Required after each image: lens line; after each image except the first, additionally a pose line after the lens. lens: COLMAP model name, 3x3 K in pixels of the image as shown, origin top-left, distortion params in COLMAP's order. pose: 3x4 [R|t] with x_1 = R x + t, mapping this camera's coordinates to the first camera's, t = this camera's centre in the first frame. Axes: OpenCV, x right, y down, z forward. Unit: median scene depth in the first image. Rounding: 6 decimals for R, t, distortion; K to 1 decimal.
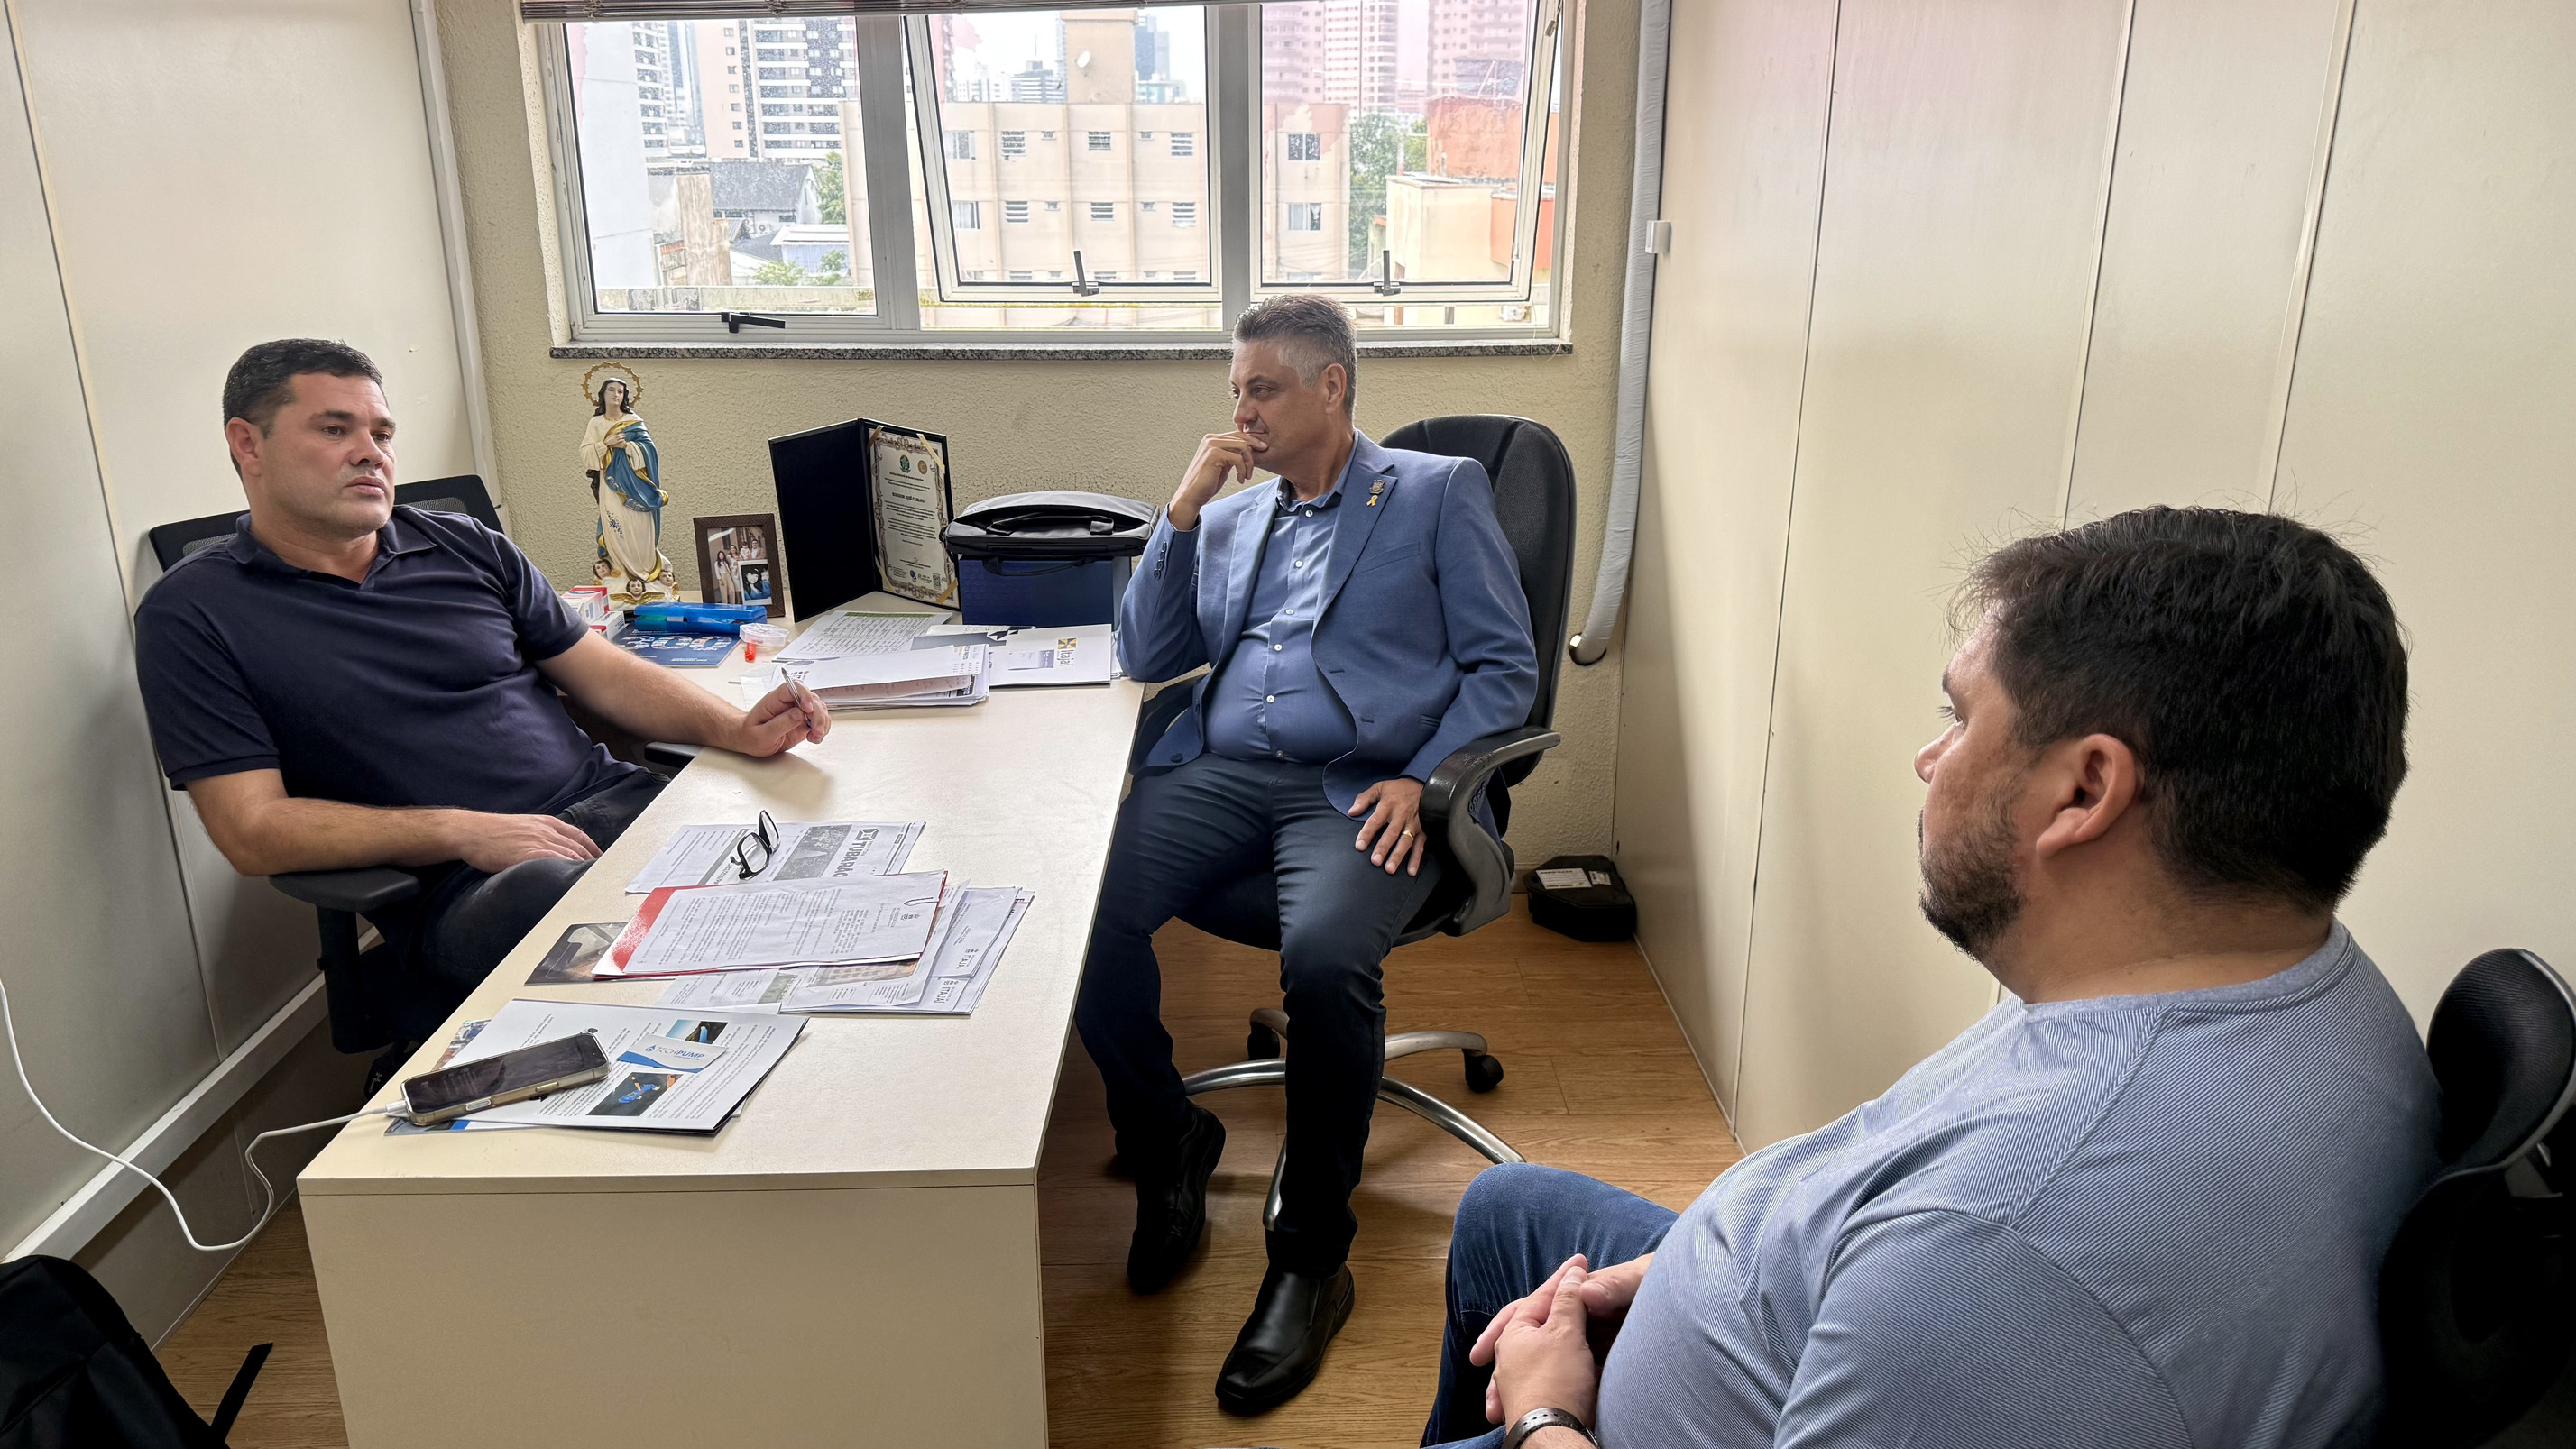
lens RADIAL K [[1834.3, 0, 1288.0], [0, 1834.3, 724.5], [0, 0, 1]] dist [-0.122748, 0.001757]
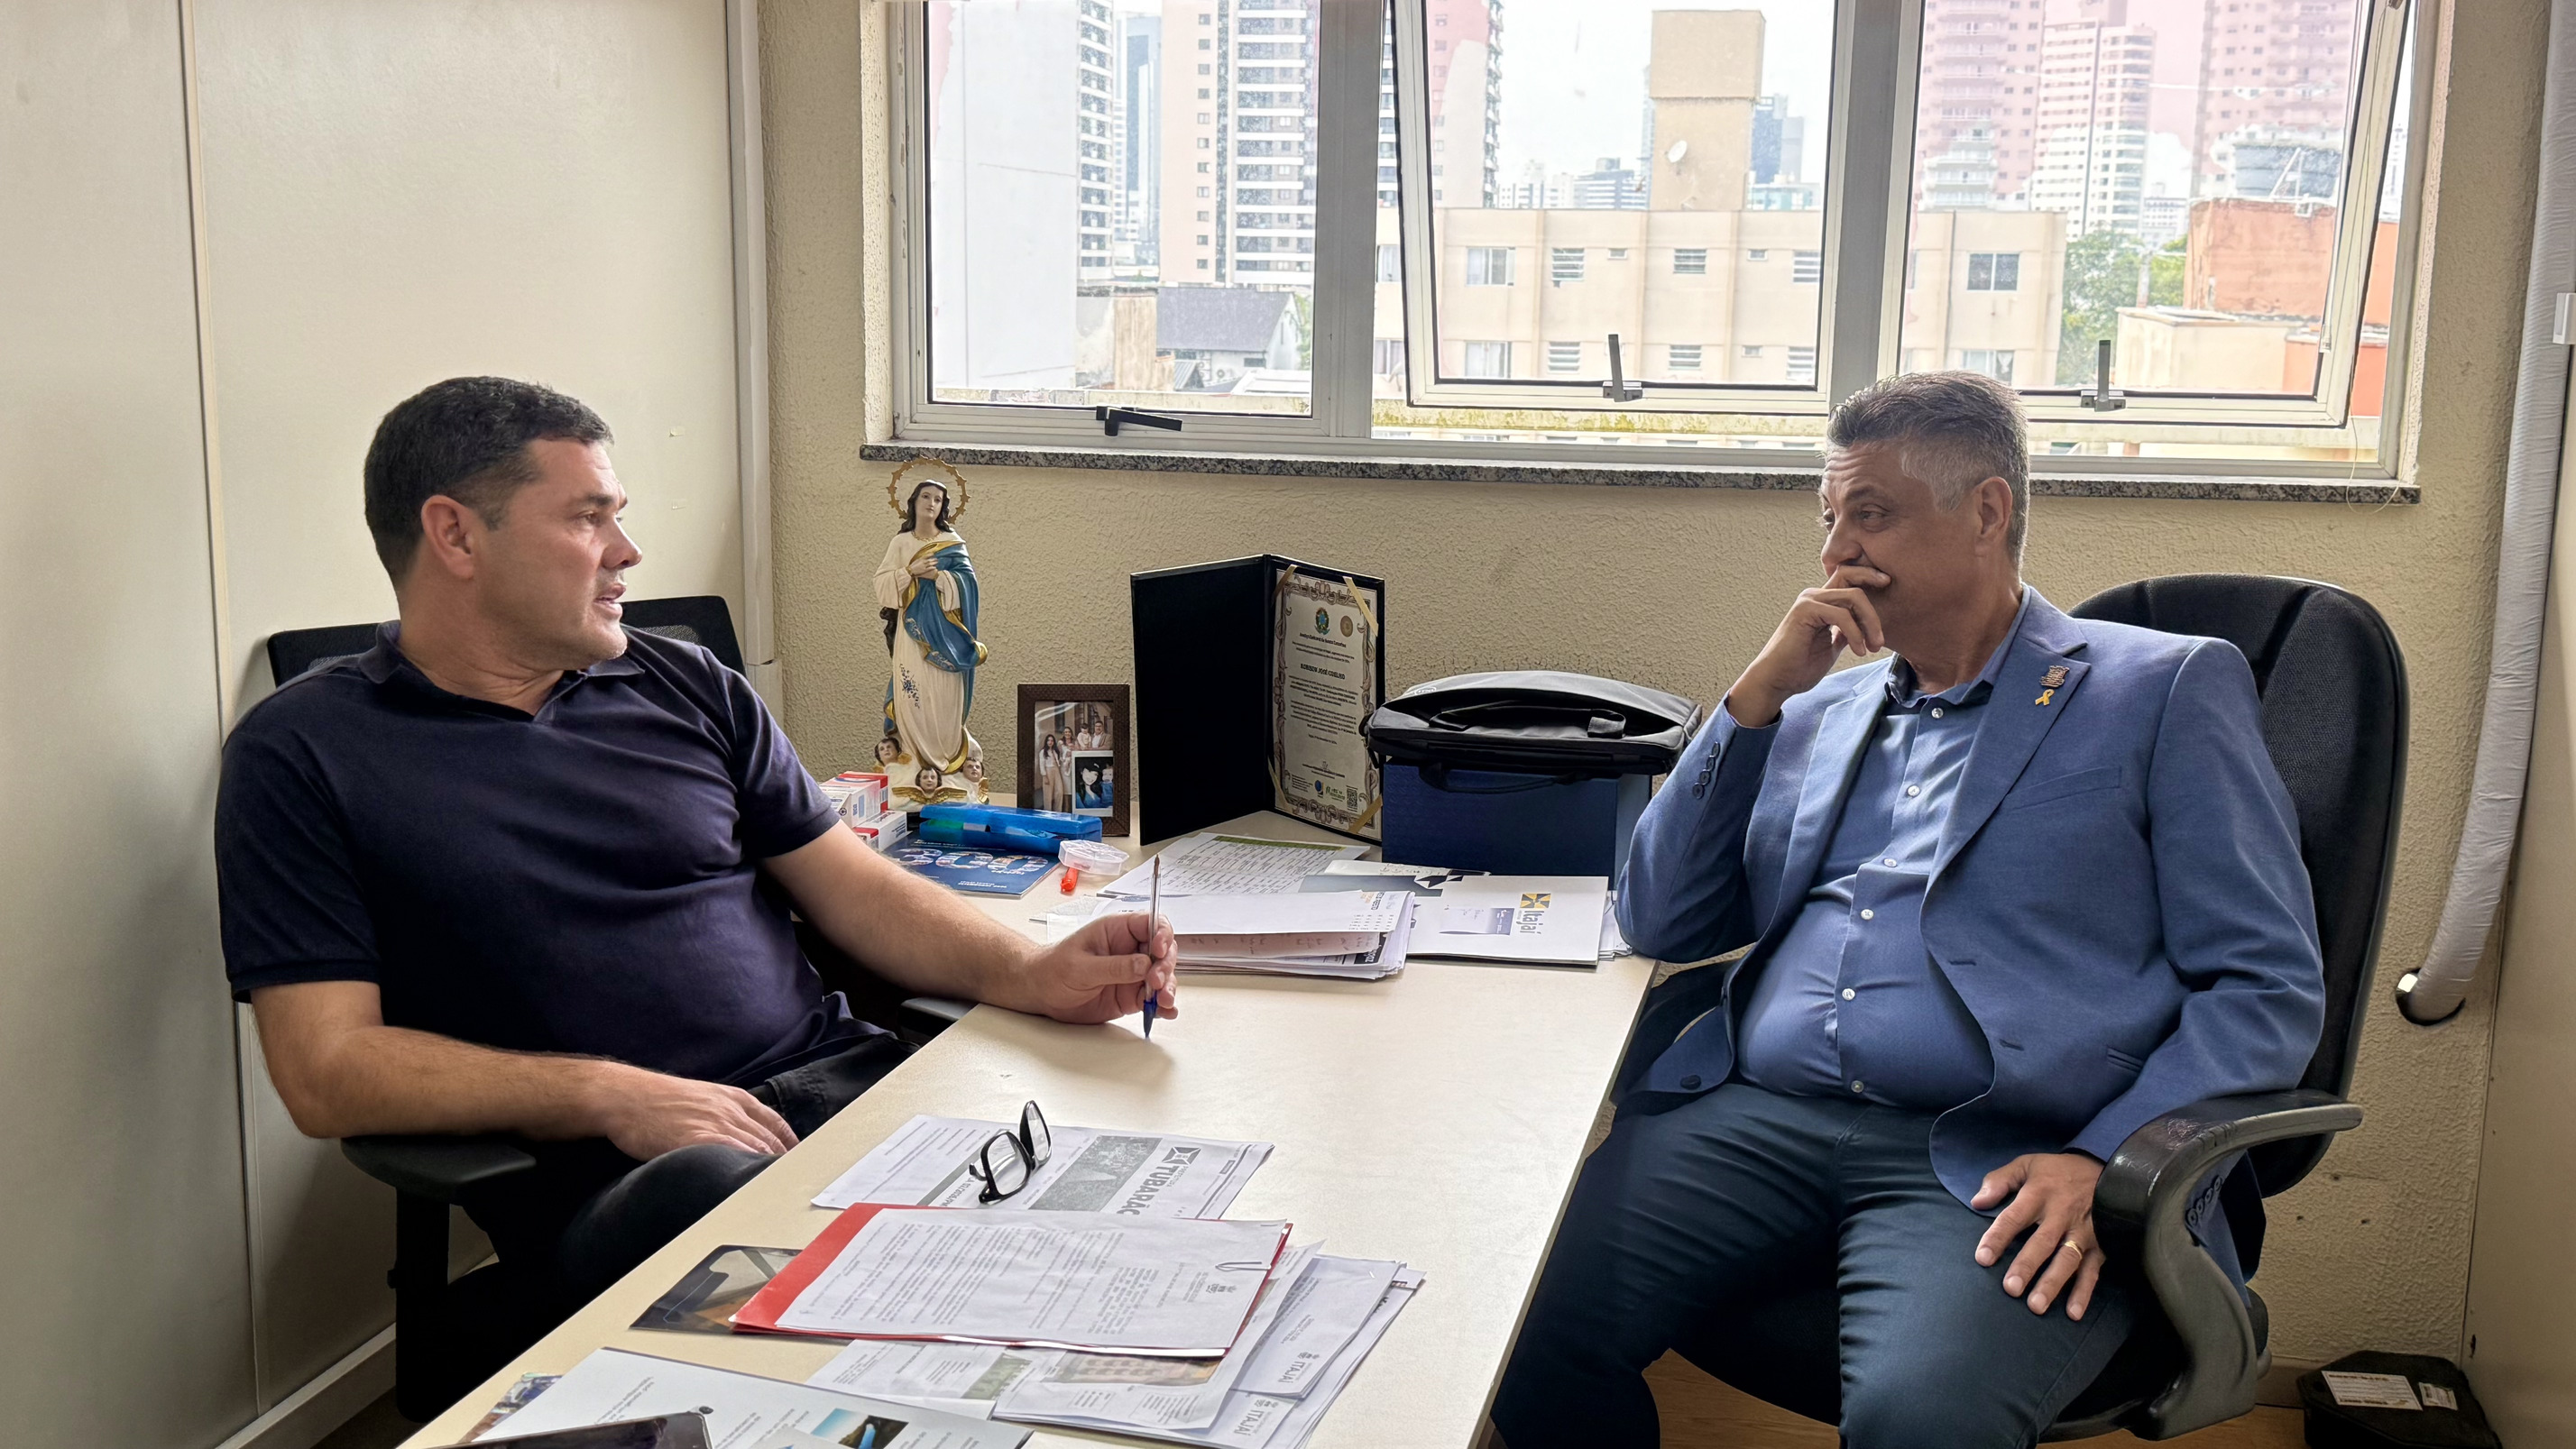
lens RADIAL K [[2431.1, 0, 1288.0], [0, 2431.1, 724.5], [0, 0, 1]] dist [0.037789, -0.099610]
pose [[0.960178, 0.060486, -0.272763, 0.023893], [-0.108636, 0.980286, -0.165037, 0.043363], [0.257404, 0.188097, 0.947820, 0.155624]]
